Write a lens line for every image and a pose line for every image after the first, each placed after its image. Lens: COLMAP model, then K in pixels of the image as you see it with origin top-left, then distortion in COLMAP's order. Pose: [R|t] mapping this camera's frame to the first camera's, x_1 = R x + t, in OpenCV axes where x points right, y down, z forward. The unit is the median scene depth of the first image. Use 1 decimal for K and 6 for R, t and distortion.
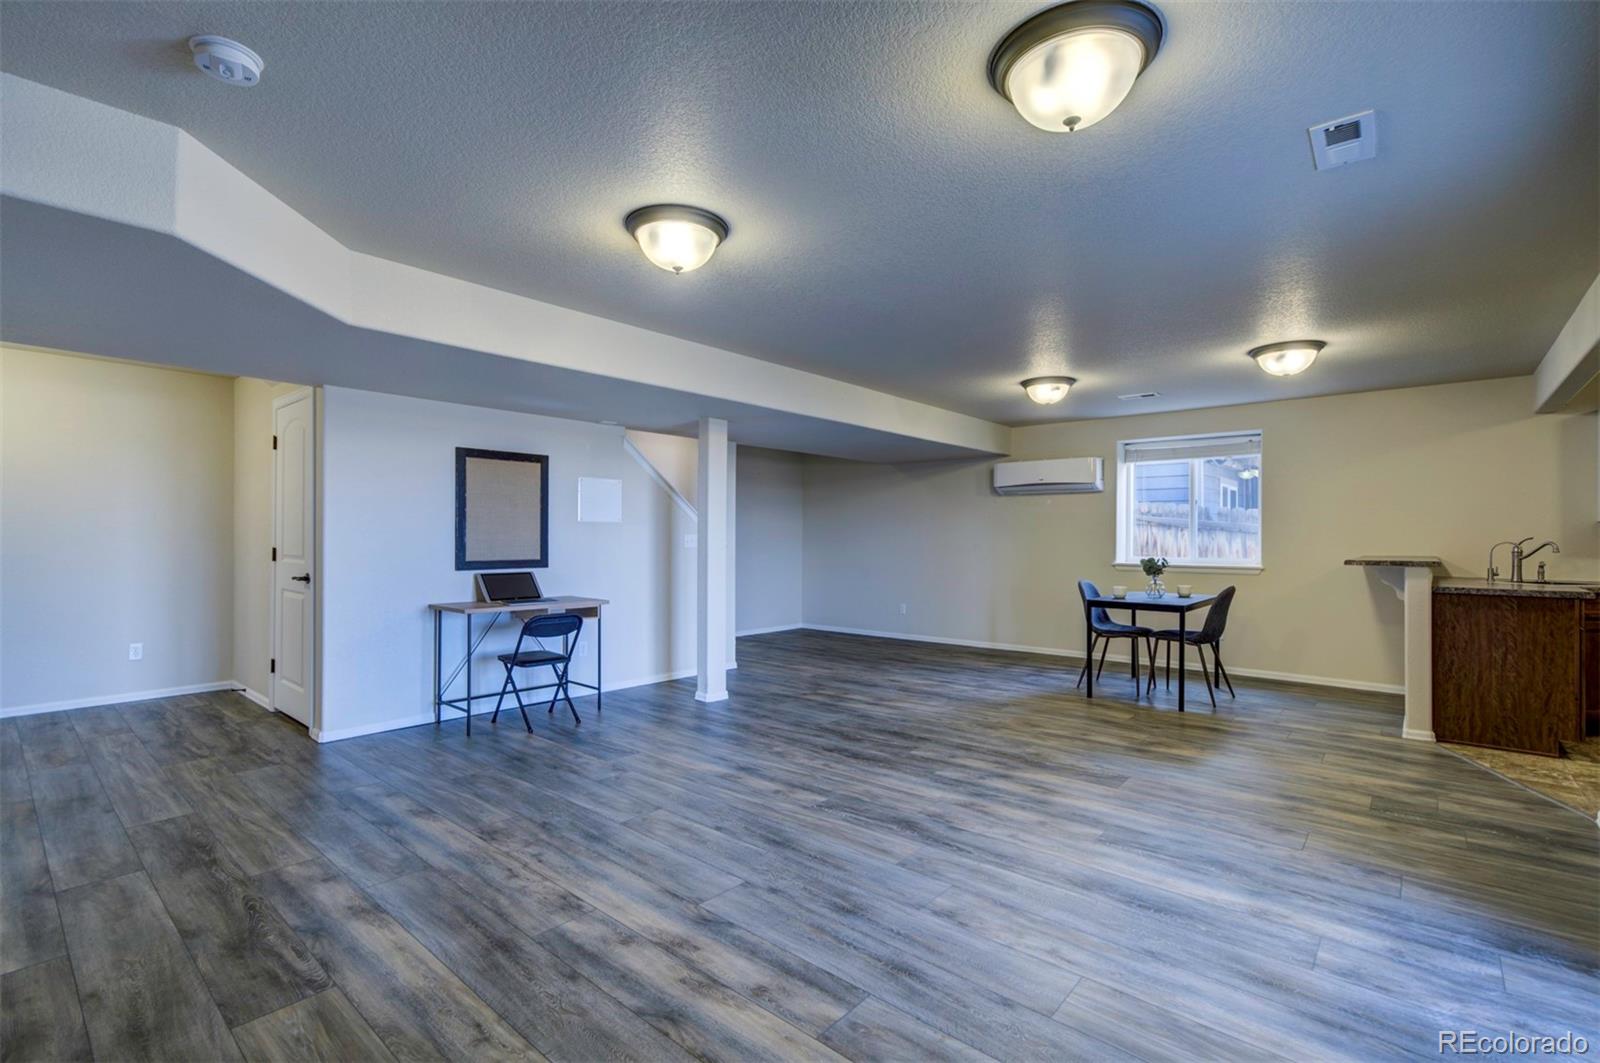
lens RADIAL K [[736.6, 0, 800.0], [0, 736.6, 531.5], [0, 0, 1]] dist [-0.017763, 0.000964]
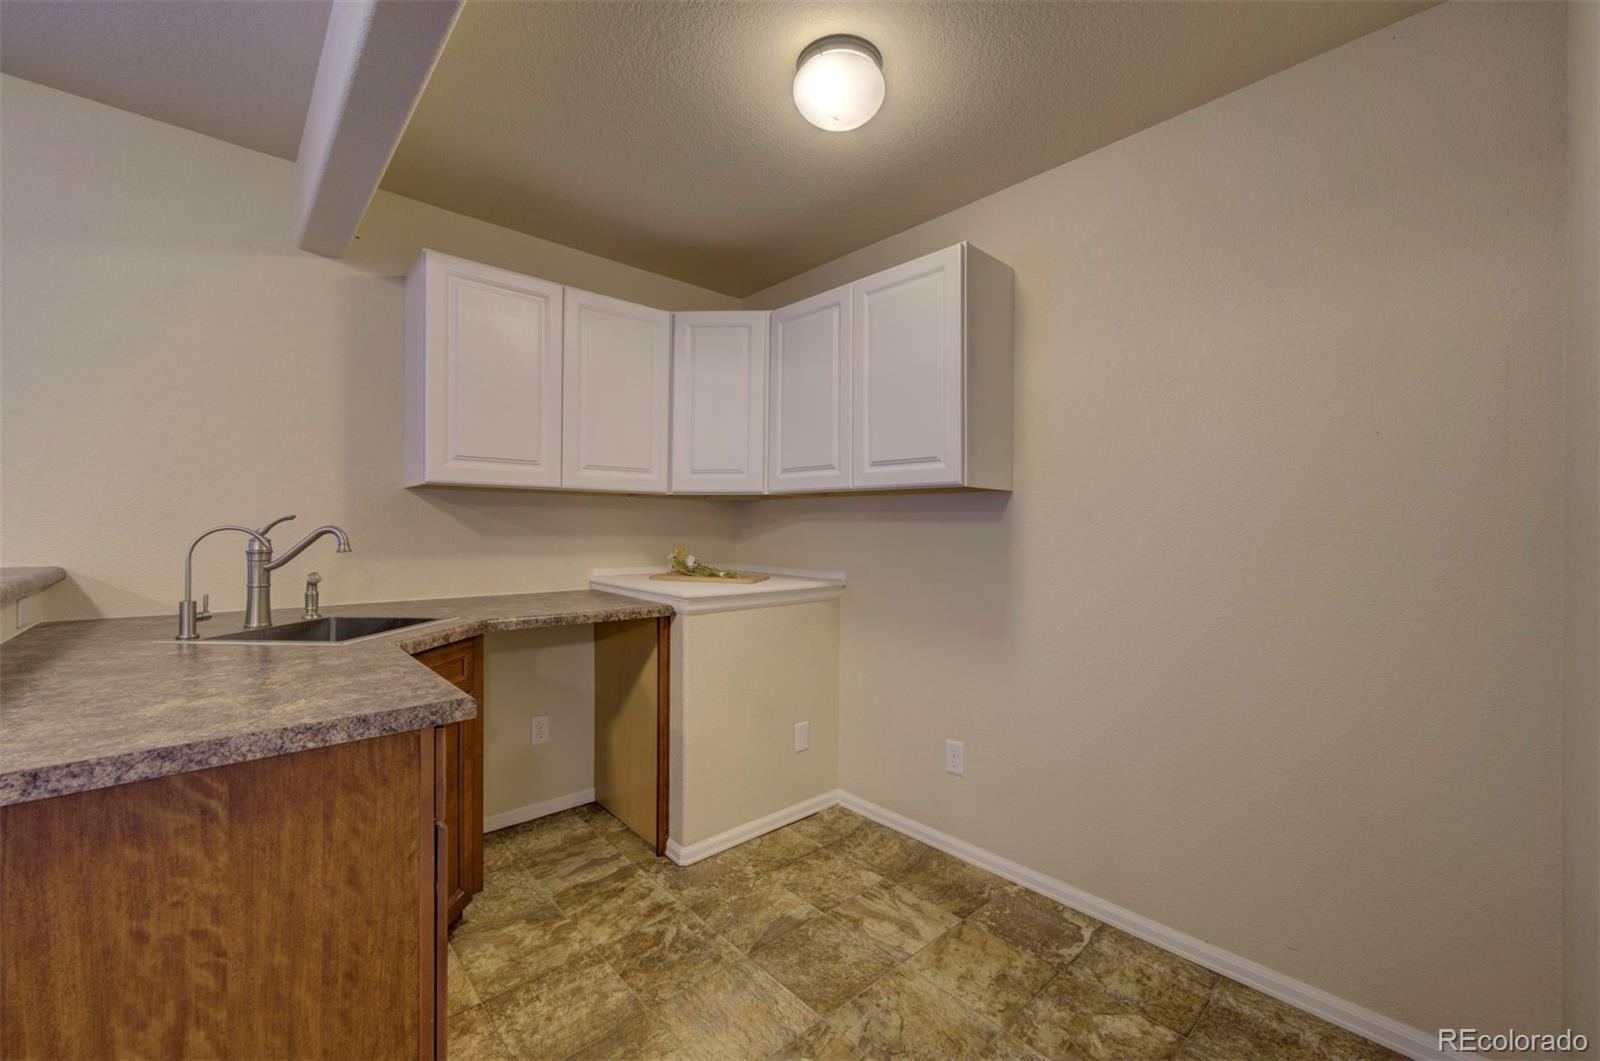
lens RADIAL K [[643.9, 0, 800.0], [0, 643.9, 530.5], [0, 0, 1]] dist [-0.017674, 0.000265]
pose [[0.113550, -0.003798, 0.993525, 0.831031], [-0.023312, 0.999707, 0.006486, 0.008669], [-0.993259, -0.023897, 0.113428, 0.817175]]
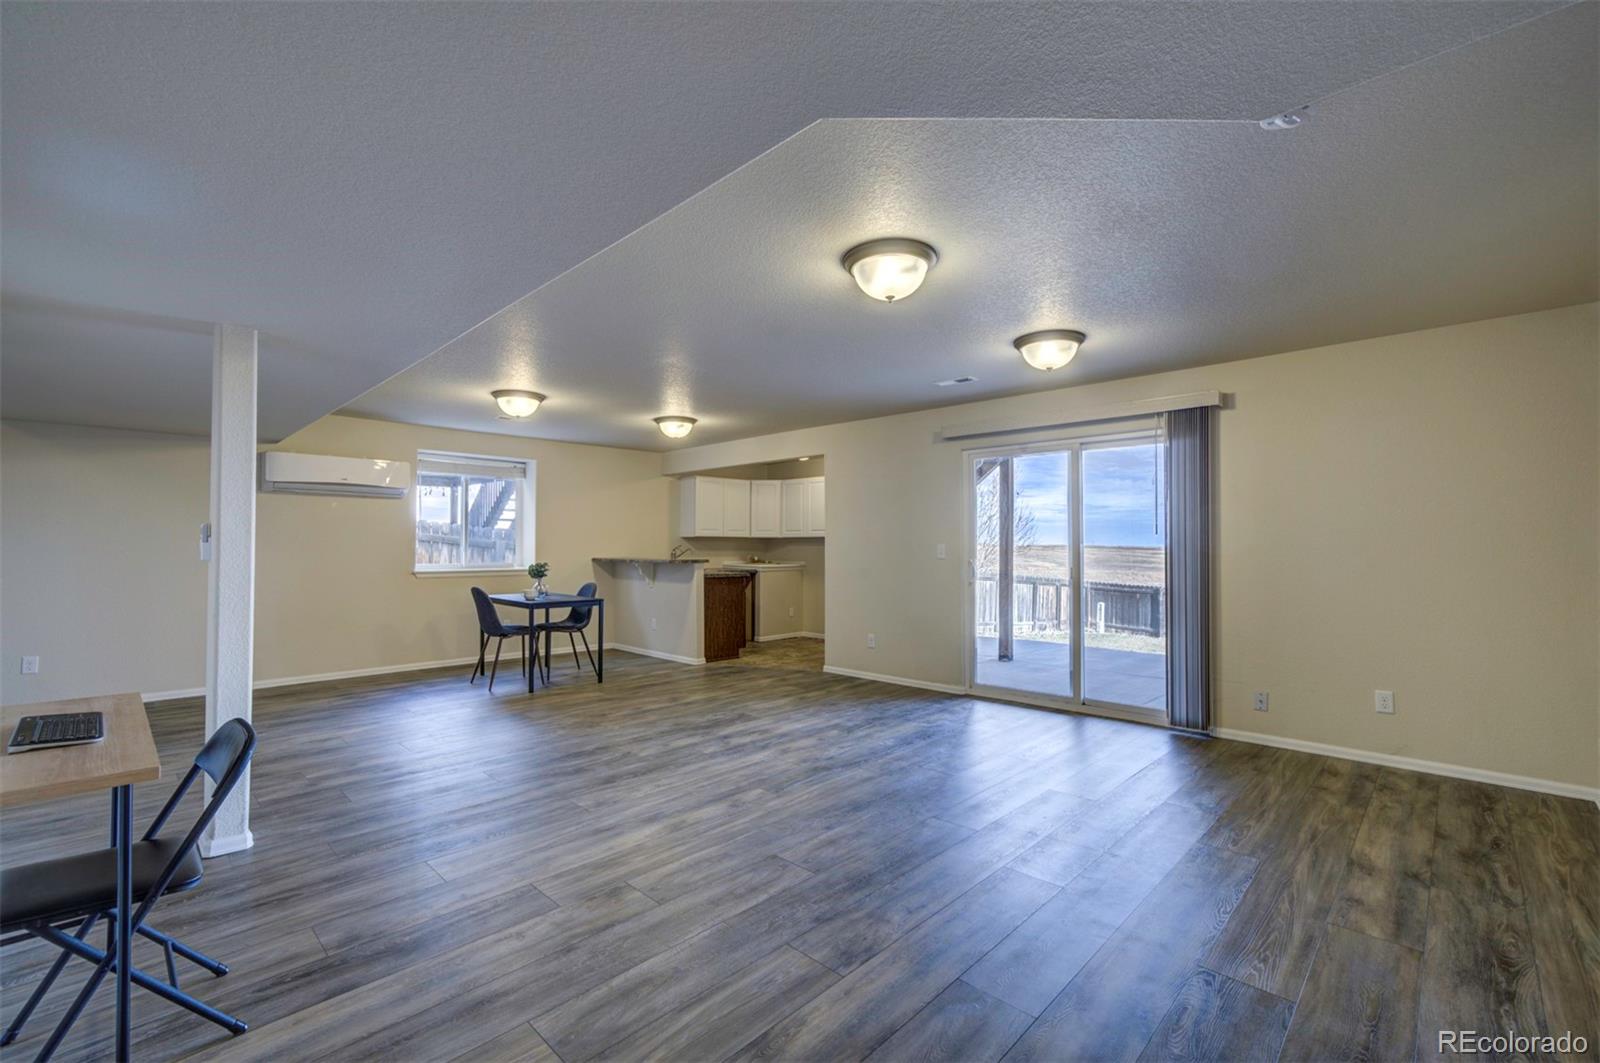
lens RADIAL K [[691.0, 0, 800.0], [0, 691.0, 531.5], [0, 0, 1]] dist [0.000063, 0.000146]
pose [[0.037225, 0.021869, 0.999068, -0.840145], [-0.015738, 0.999649, -0.021295, 0.004907], [-0.999183, -0.014931, 0.037556, 0.773934]]
